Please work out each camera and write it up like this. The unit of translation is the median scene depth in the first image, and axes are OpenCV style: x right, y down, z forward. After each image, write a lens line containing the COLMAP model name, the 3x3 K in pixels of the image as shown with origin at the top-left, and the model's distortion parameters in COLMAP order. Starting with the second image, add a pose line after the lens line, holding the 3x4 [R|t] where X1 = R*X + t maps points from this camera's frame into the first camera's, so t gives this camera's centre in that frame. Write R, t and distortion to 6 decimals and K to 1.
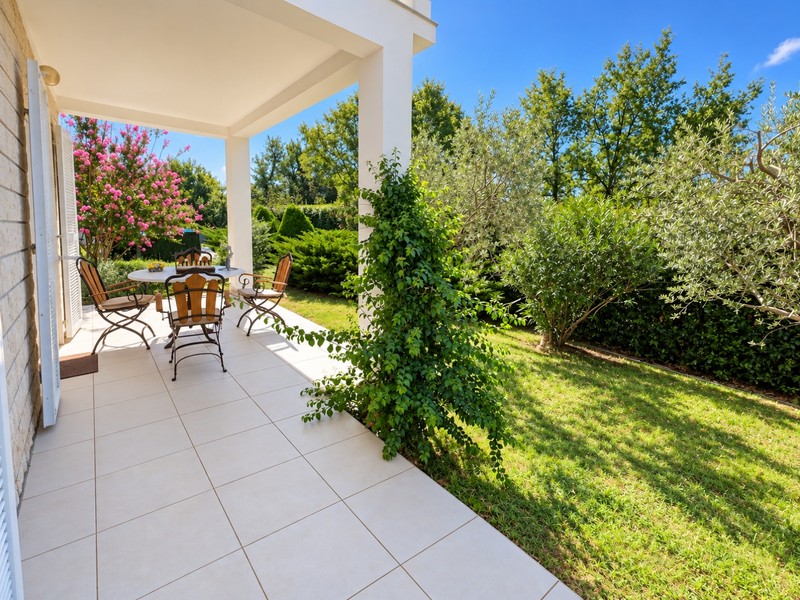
lens RADIAL K [[378.1, 0, 402.5], [0, 378.1, 284.7], [0, 0, 1]] dist [-0.000237, 0.000179]
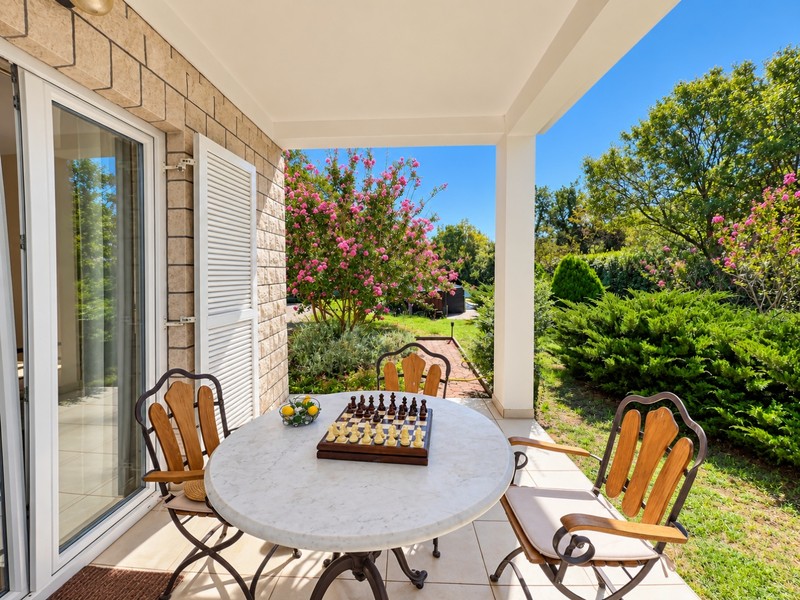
lens RADIAL K [[378.1, 0, 402.5], [0, 378.1, 284.7], [0, 0, 1]] dist [-0.000237, 0.000179]
pose [[0.787884, -0.005342, -0.615800, -0.134468], [-0.079398, 0.990735, -0.110180, -0.059982], [0.610683, 0.135703, 0.780161, 0.314690]]
